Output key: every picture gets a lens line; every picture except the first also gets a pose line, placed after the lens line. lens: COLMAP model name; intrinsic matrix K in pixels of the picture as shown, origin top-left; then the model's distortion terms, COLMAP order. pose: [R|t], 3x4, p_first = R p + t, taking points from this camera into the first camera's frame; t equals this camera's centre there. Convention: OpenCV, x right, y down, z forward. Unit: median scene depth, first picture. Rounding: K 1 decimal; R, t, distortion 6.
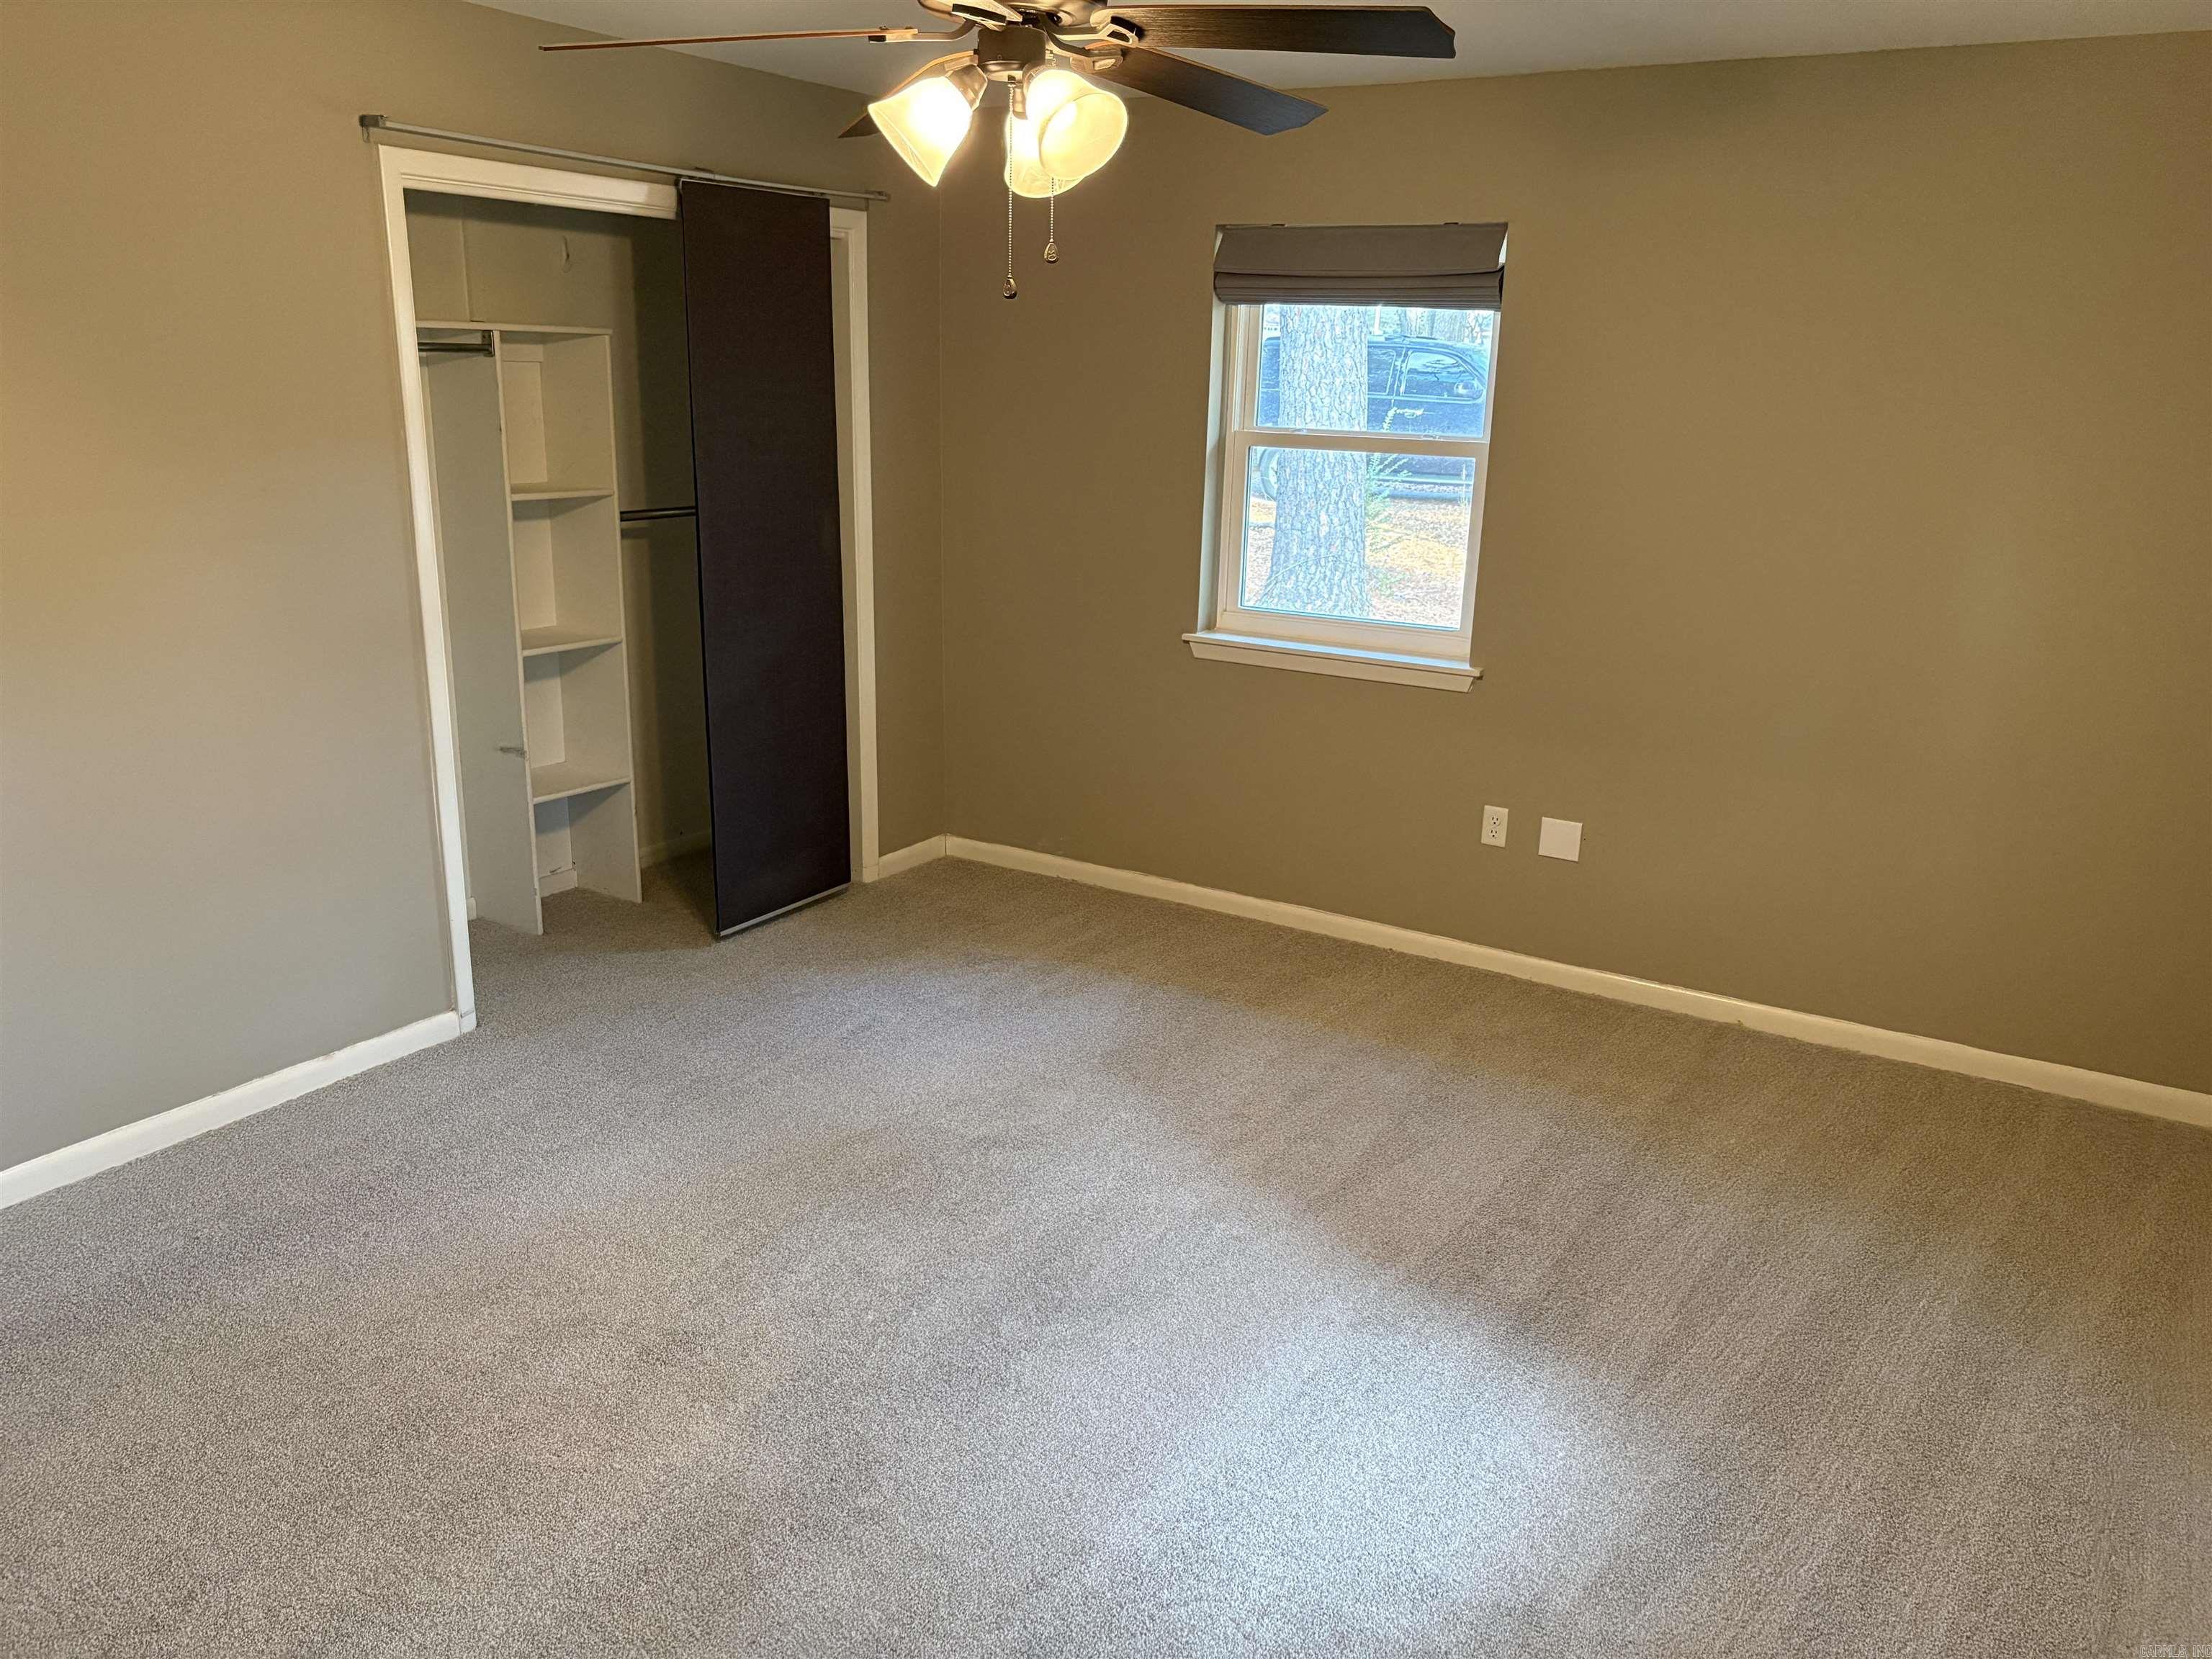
lens RADIAL K [[1701.8, 0, 1111.2], [0, 1701.8, 831.7], [0, 0, 1]] dist [0.081508, 0.001688]
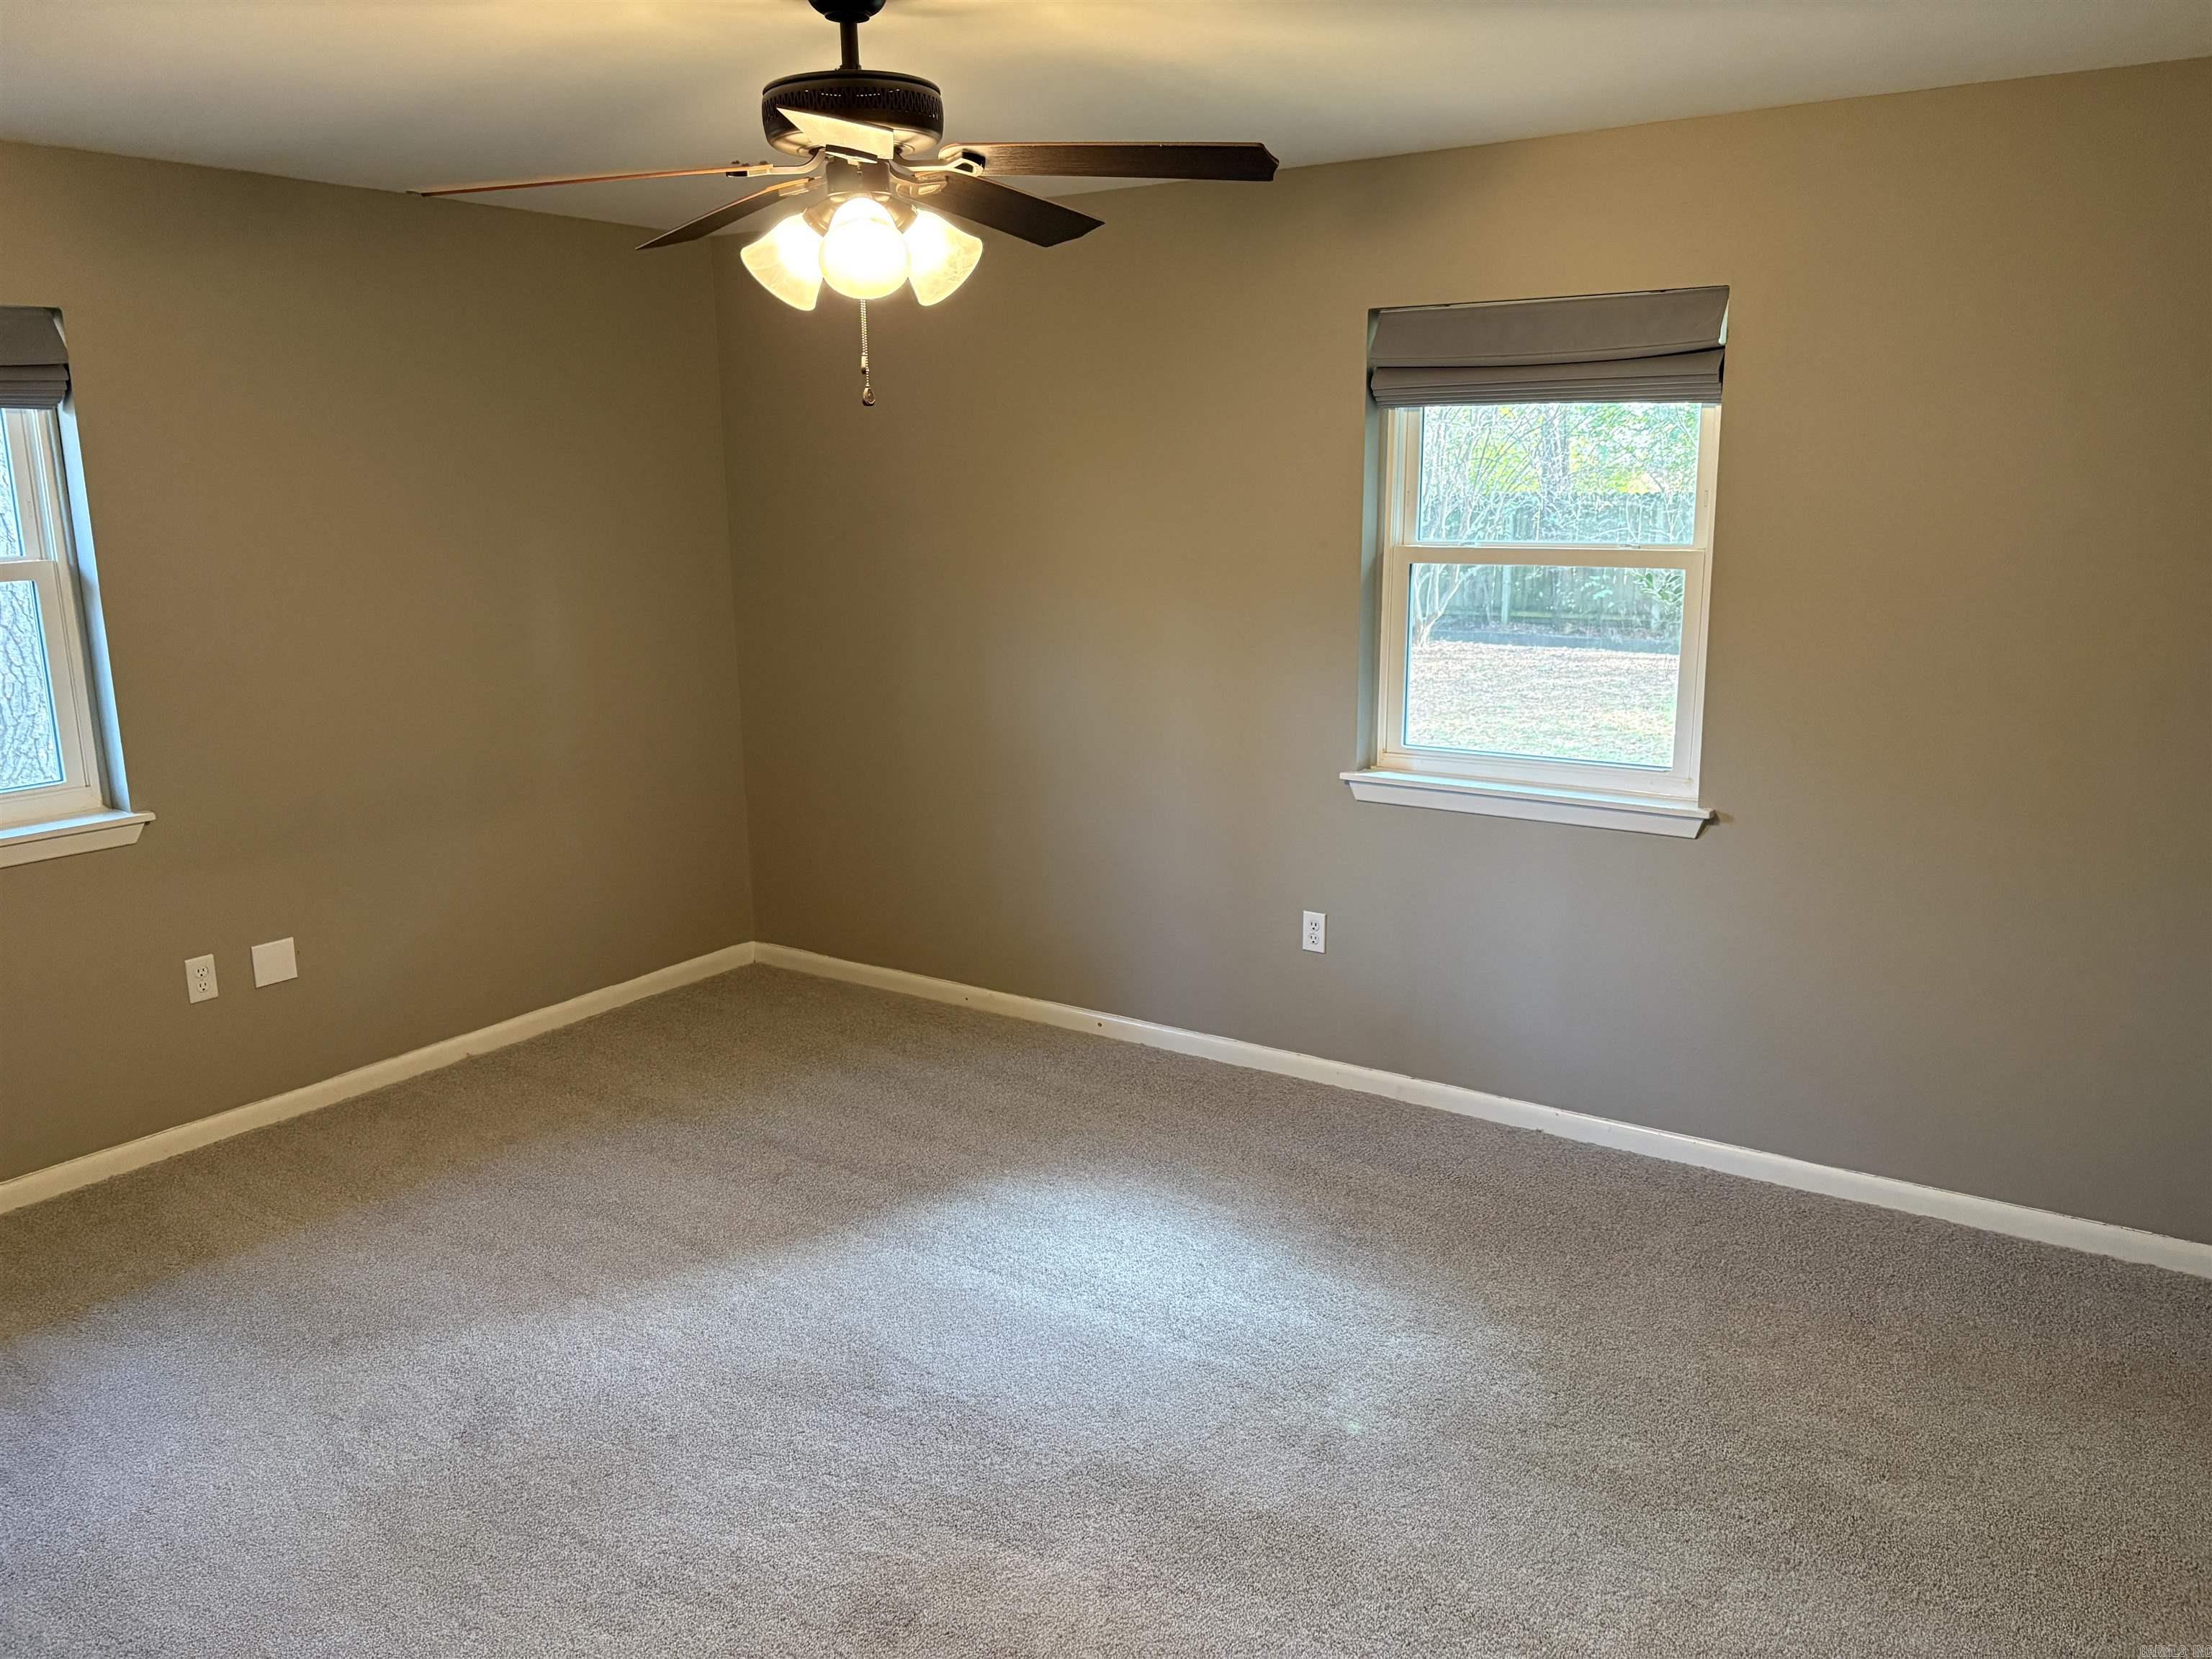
lens RADIAL K [[1701.8, 0, 1111.2], [0, 1701.8, 831.7], [0, 0, 1]] dist [0.081508, 0.001688]
pose [[0.046797, -0.244123, 0.968615, -0.717398], [0.288349, 0.931699, 0.220888, -0.162063], [-0.956381, 0.268962, 0.113993, 0.495490]]
